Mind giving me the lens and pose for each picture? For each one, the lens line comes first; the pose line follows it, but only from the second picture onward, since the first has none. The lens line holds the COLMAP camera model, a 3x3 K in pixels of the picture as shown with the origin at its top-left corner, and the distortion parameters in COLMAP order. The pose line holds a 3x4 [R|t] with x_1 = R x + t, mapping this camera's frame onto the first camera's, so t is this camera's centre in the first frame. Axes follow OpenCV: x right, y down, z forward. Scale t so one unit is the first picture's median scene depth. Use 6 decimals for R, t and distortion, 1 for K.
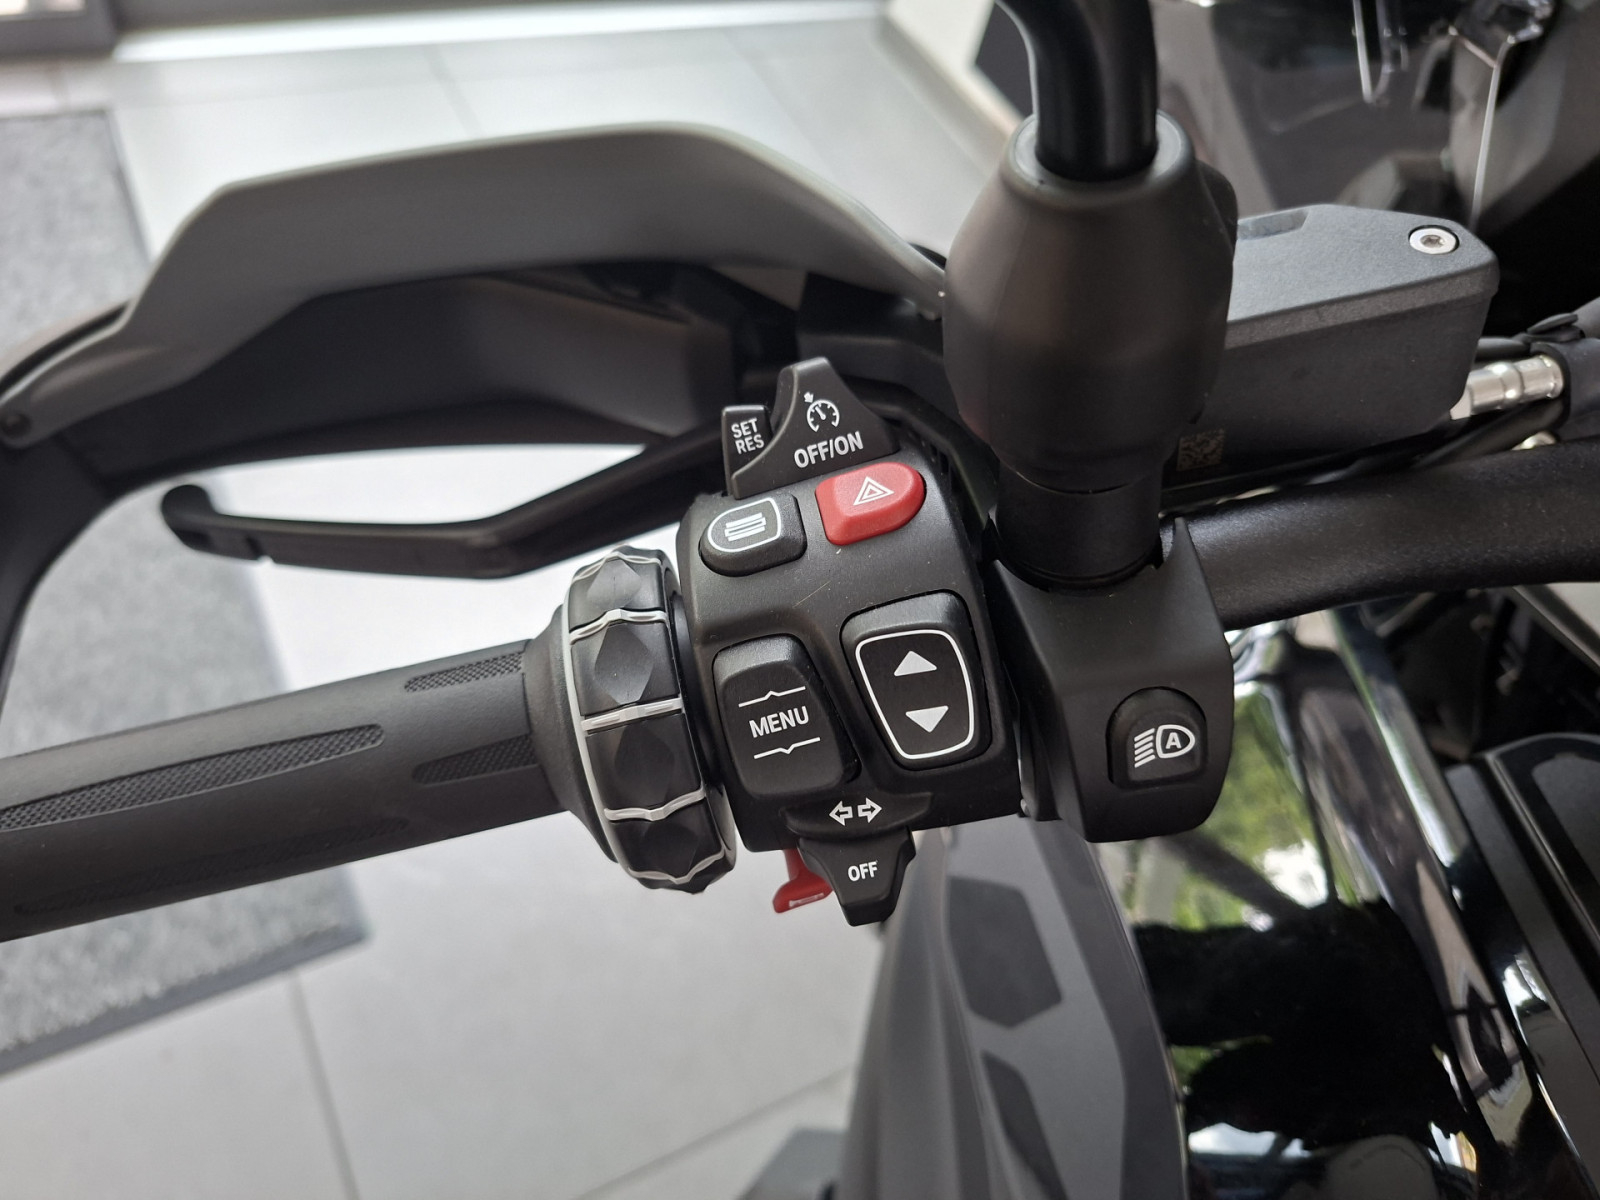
lens RADIAL K [[1098.4, 0, 808.5], [0, 1098.4, 583.3], [0, 0, 1]] dist [0.036589, -0.046268]
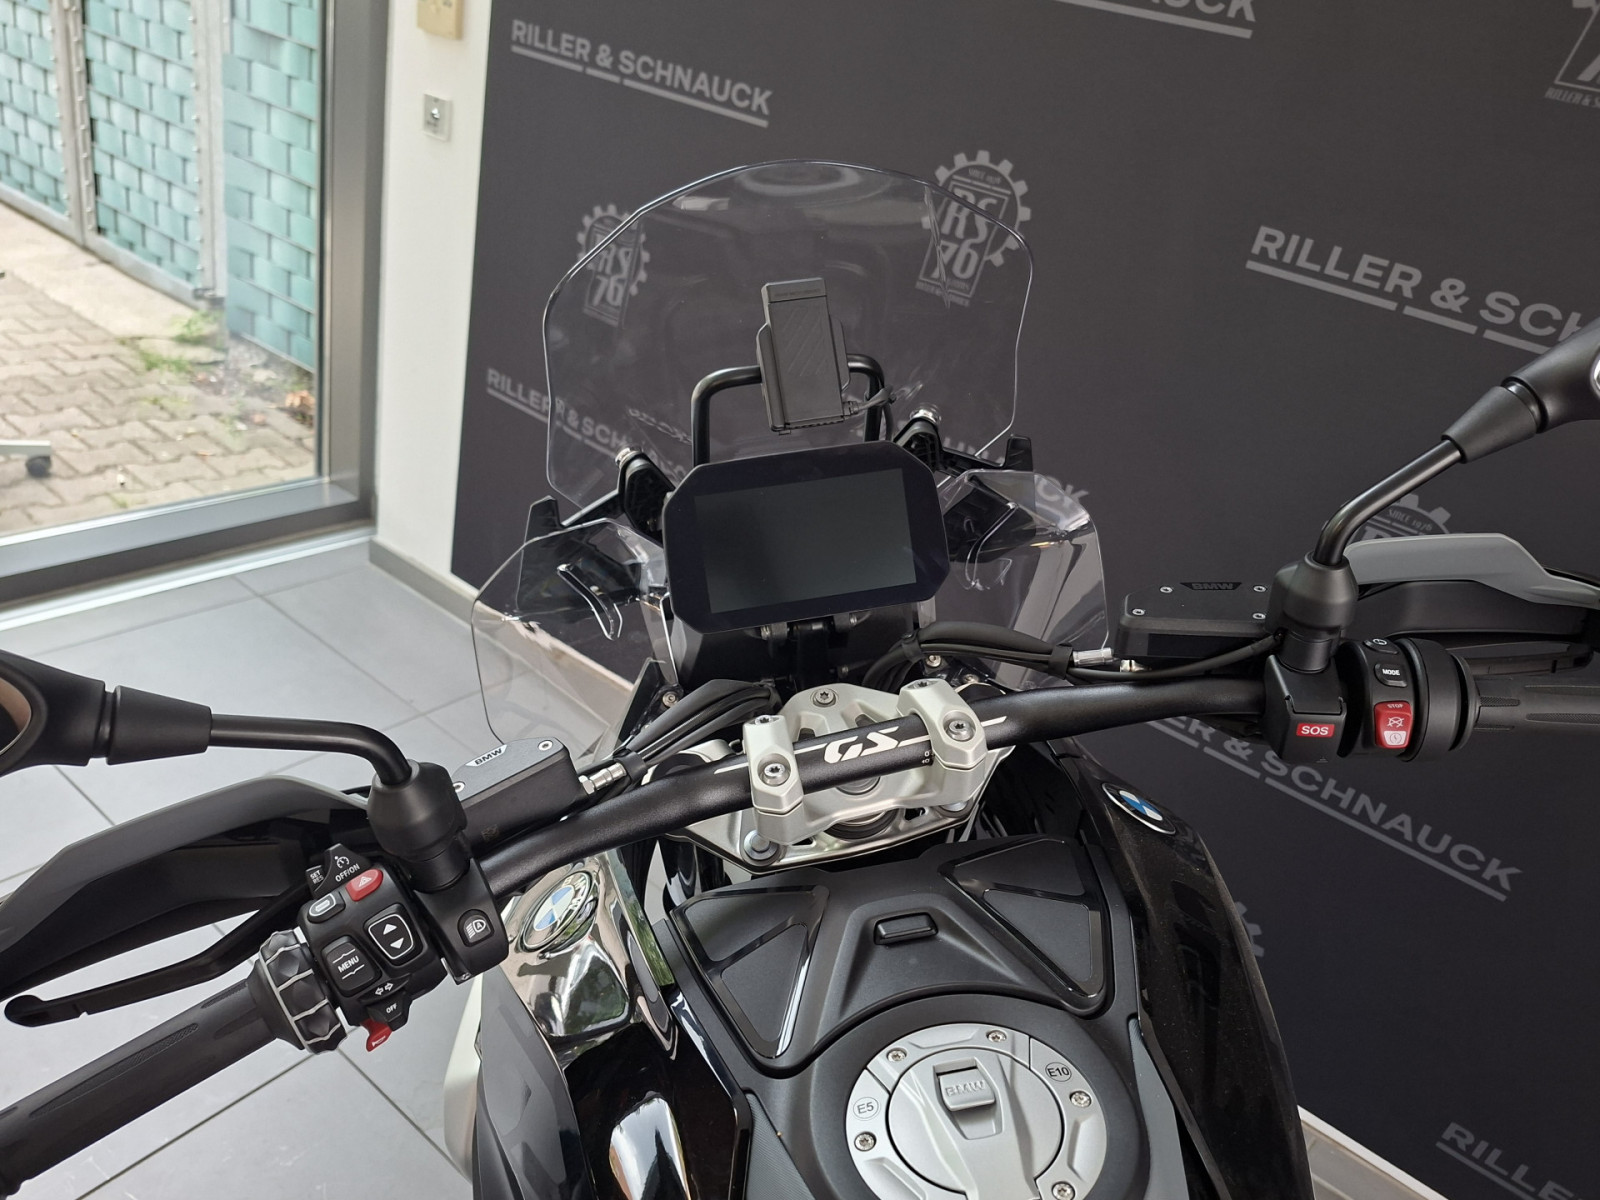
lens RADIAL K [[1113.5, 0, 824.6], [0, 1113.5, 598.6], [0, 0, 1]] dist [0.003786, 0.002777]
pose [[0.889437, -0.213234, 0.404268, 0.106923], [0.336432, 0.904153, -0.263290, 0.441999], [-0.309378, 0.370188, 0.875926, -2.341517]]
